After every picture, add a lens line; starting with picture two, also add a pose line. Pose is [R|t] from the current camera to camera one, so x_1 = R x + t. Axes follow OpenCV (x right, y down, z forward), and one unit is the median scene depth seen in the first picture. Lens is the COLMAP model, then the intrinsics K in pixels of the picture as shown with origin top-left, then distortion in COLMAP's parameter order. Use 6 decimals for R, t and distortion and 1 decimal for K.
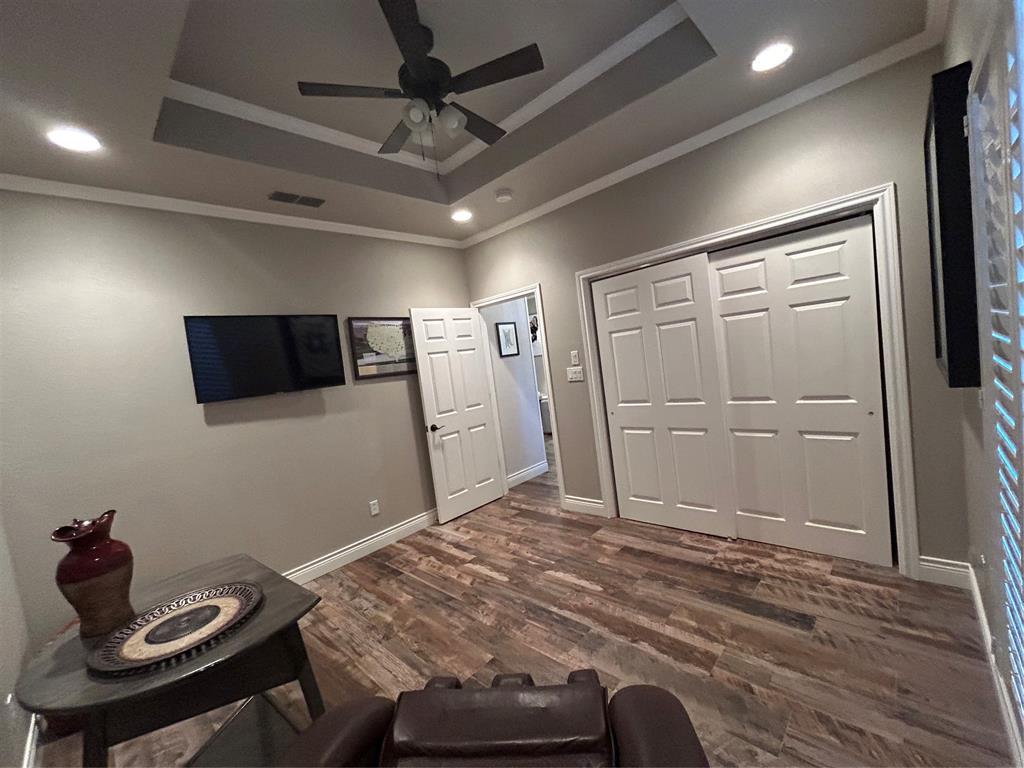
lens RADIAL K [[414.4, 0, 513.5], [0, 414.4, 387.3], [0, 0, 1]] dist [-0.001940, 0.000219]
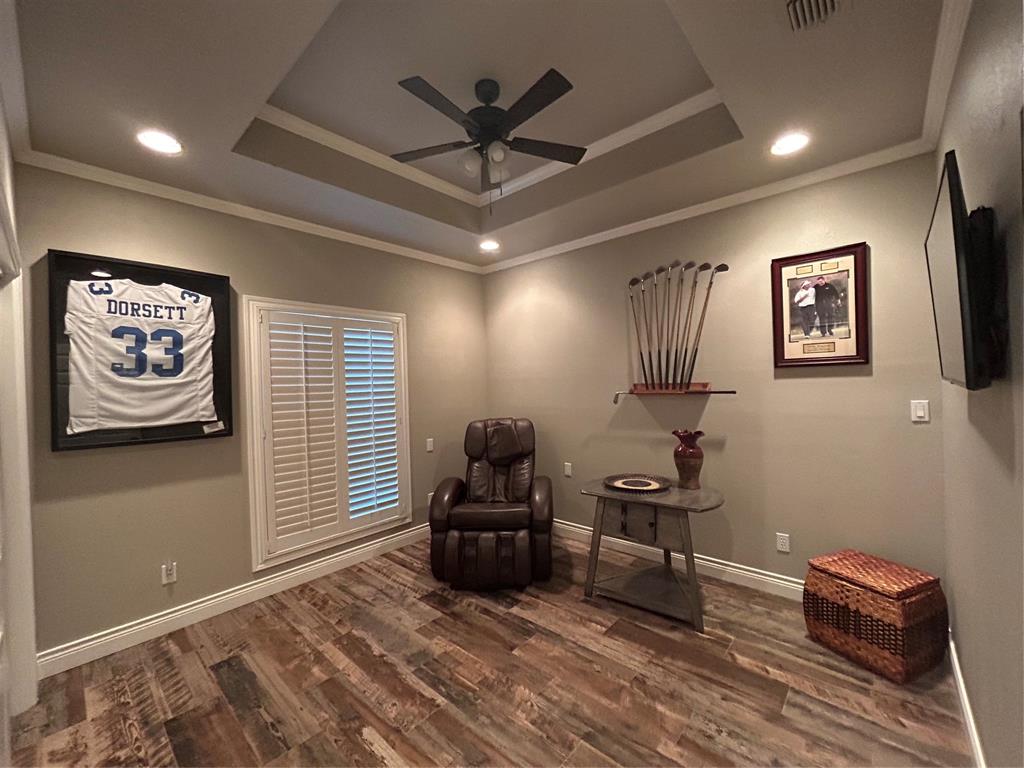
lens RADIAL K [[414.4, 0, 519.7], [0, 414.4, 381.0], [0, 0, 1]] dist [-0.001940, 0.000219]
pose [[-0.986955, 0.154594, -0.044955, -0.118014], [0.151125, 0.985859, 0.072406, -0.118499], [0.055513, 0.064667, -0.996362, 1.843181]]
